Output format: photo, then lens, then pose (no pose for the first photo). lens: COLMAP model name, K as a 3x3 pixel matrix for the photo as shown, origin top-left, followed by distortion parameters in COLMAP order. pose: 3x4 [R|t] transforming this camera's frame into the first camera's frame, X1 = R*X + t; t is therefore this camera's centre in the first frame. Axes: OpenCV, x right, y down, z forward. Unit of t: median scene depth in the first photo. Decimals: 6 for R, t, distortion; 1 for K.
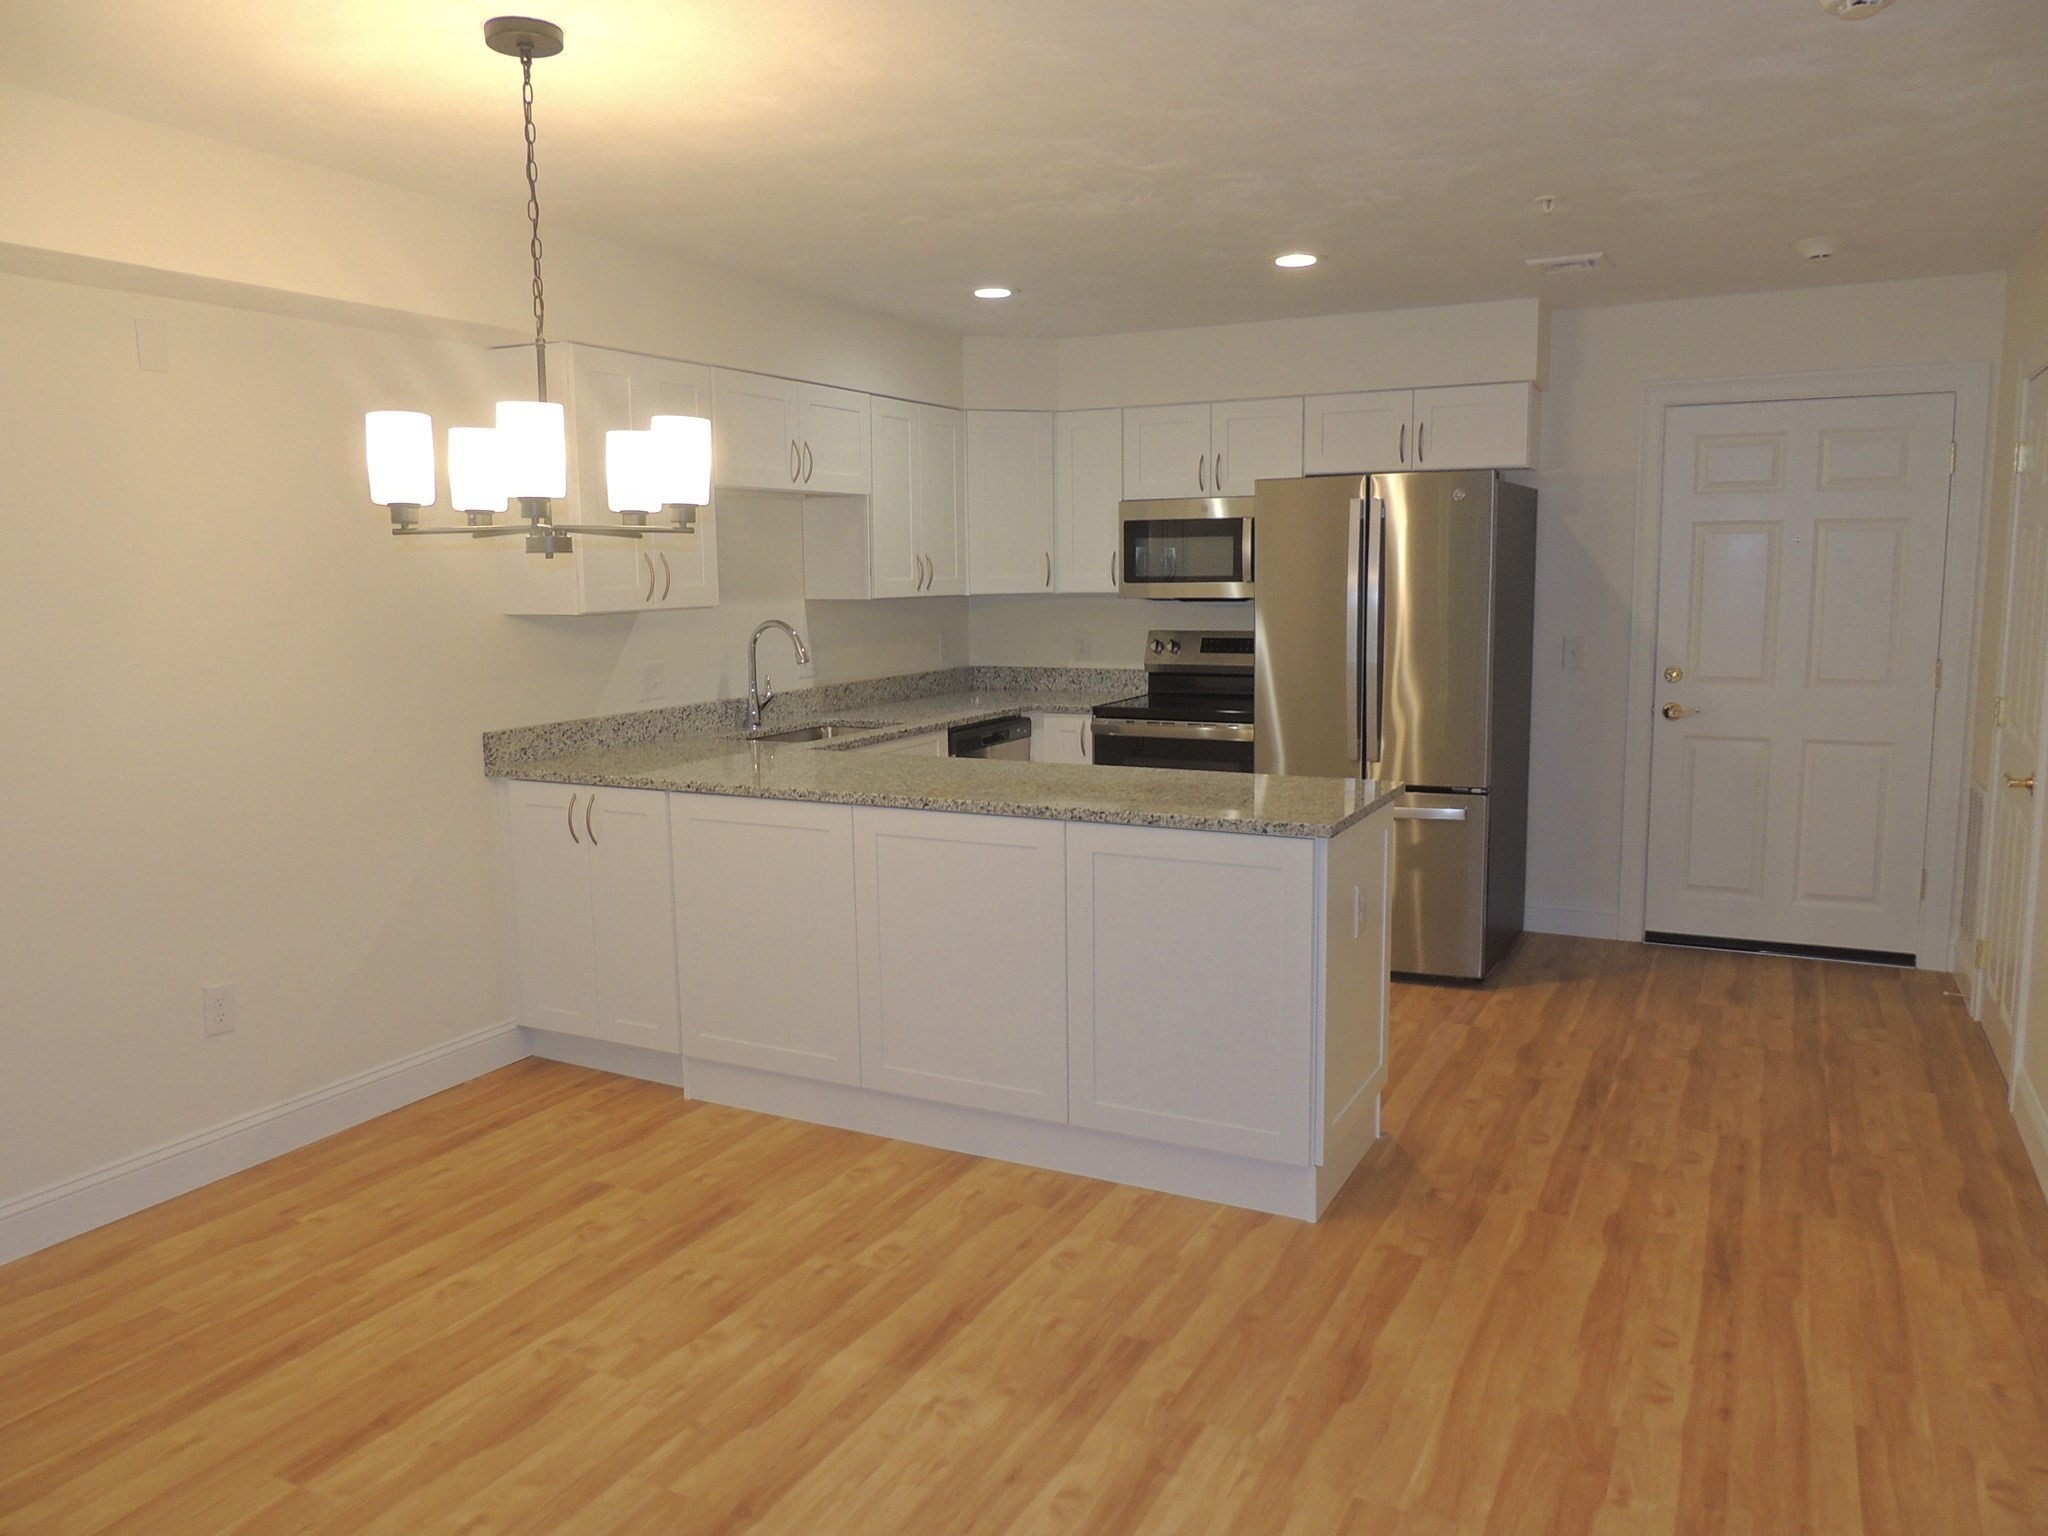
lens RADIAL K [[1466.1, 0, 1024.0], [0, 1466.1, 768.0], [0, 0, 1]] dist [-0.019524, 0.000146]
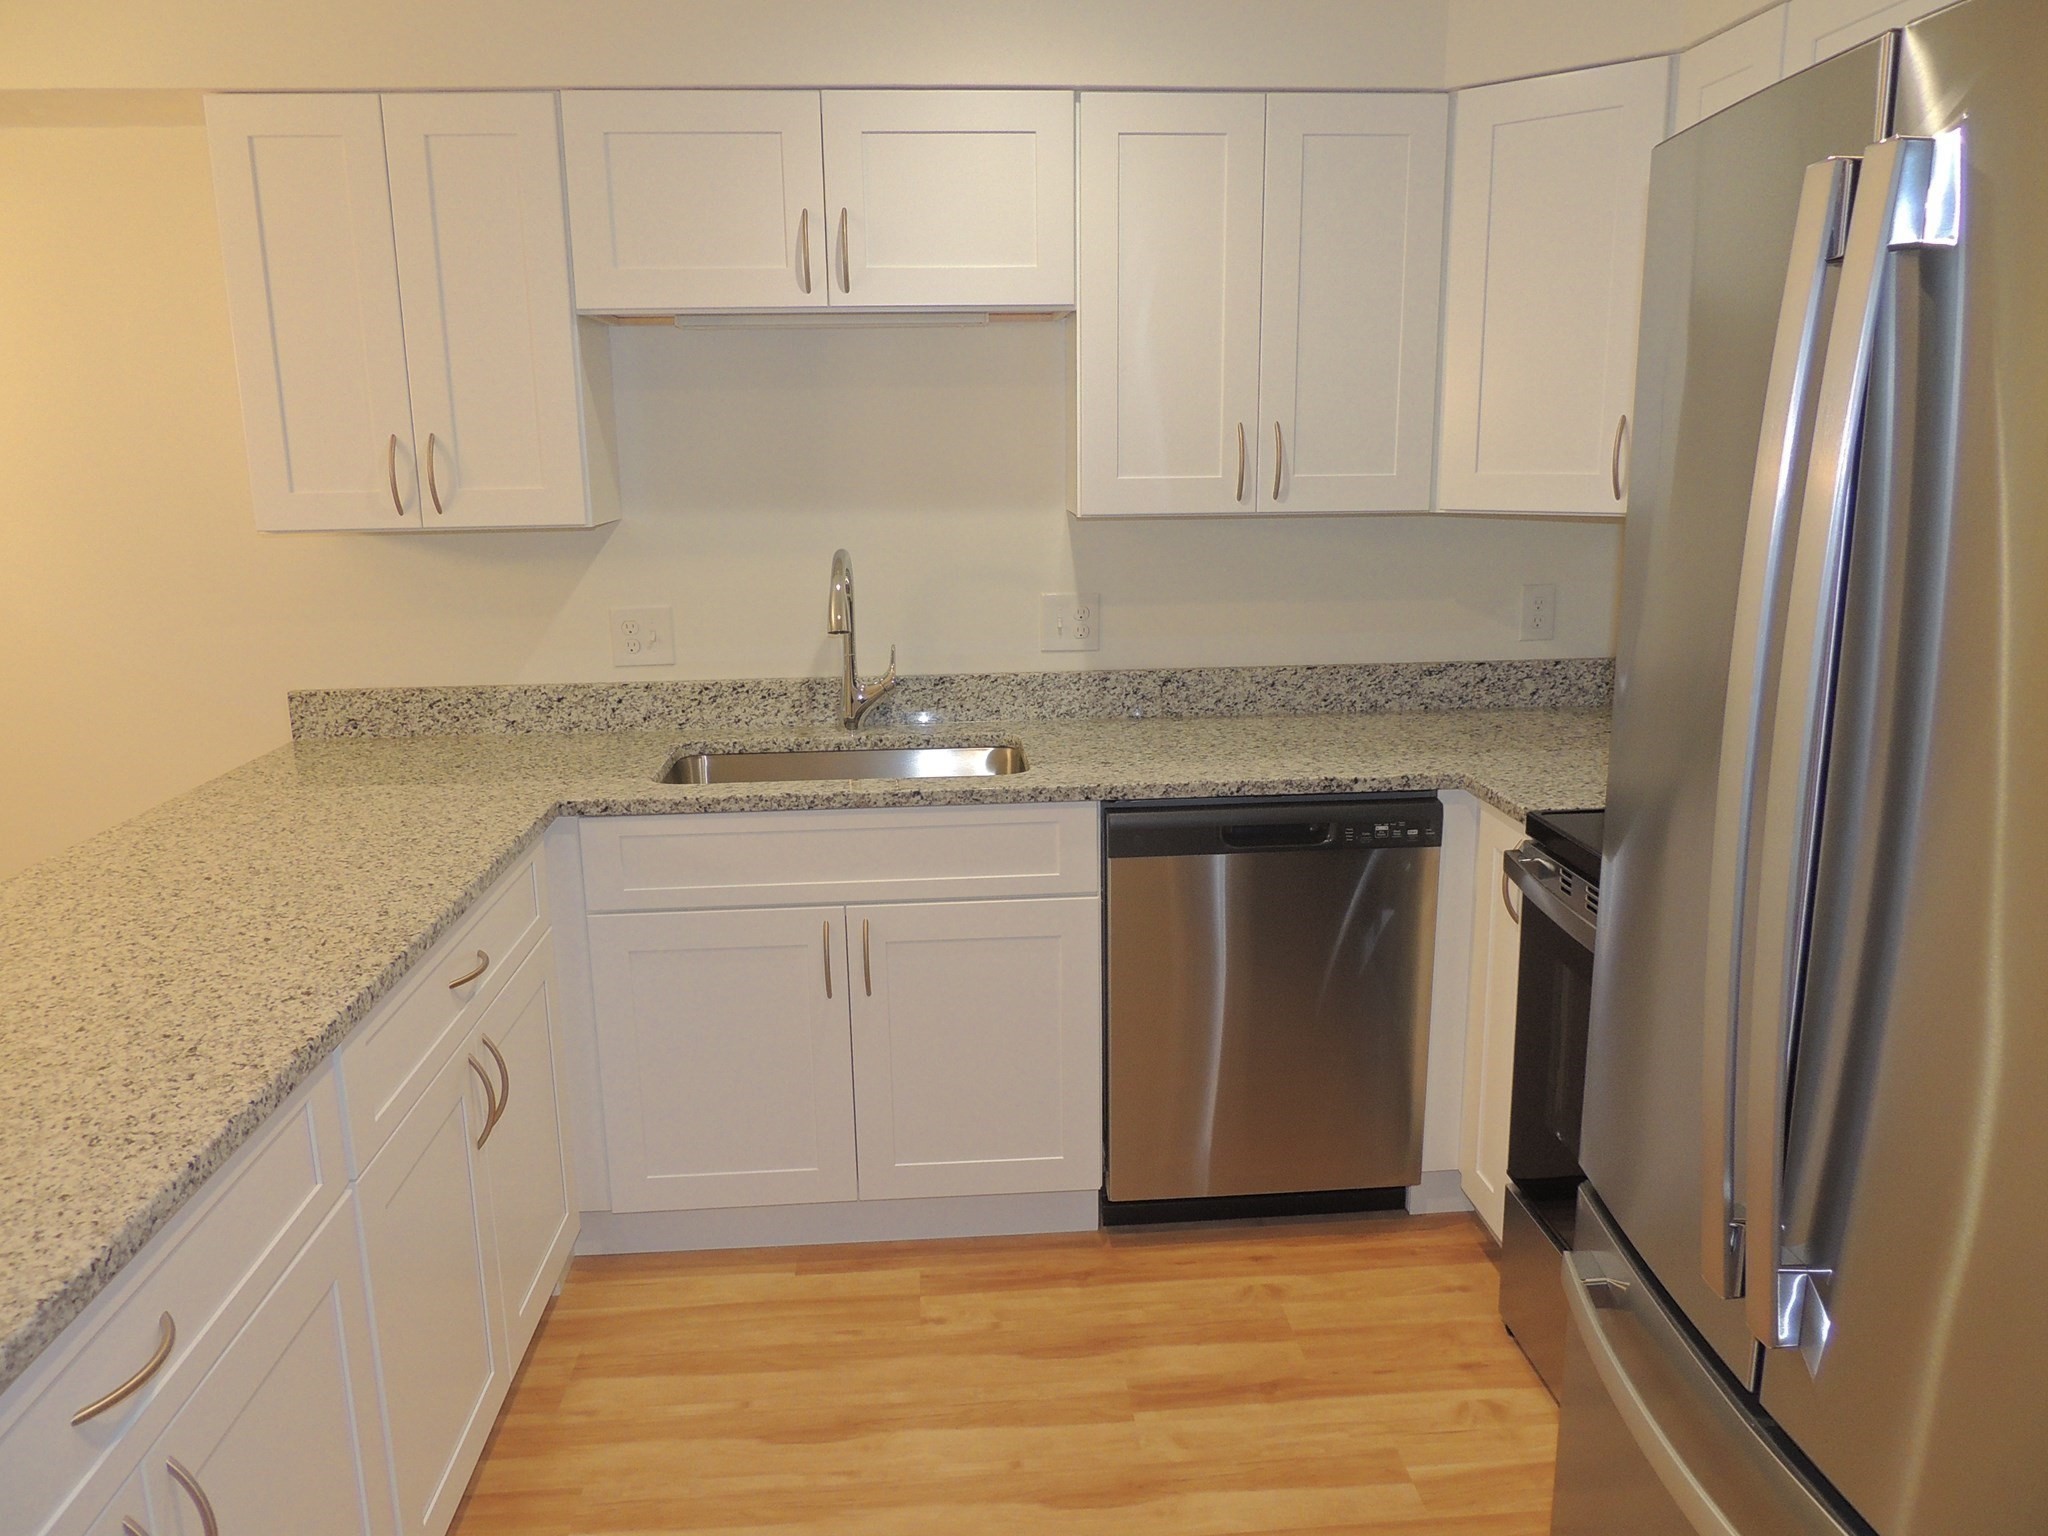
lens RADIAL K [[1466.1, 0, 1024.0], [0, 1466.1, 768.0], [0, 0, 1]] dist [-0.019524, 0.000146]
pose [[0.521687, 0.191964, -0.831260, 0.412149], [-0.110548, 0.981352, 0.157246, -0.137448], [0.845944, 0.009861, 0.533180, 0.915860]]
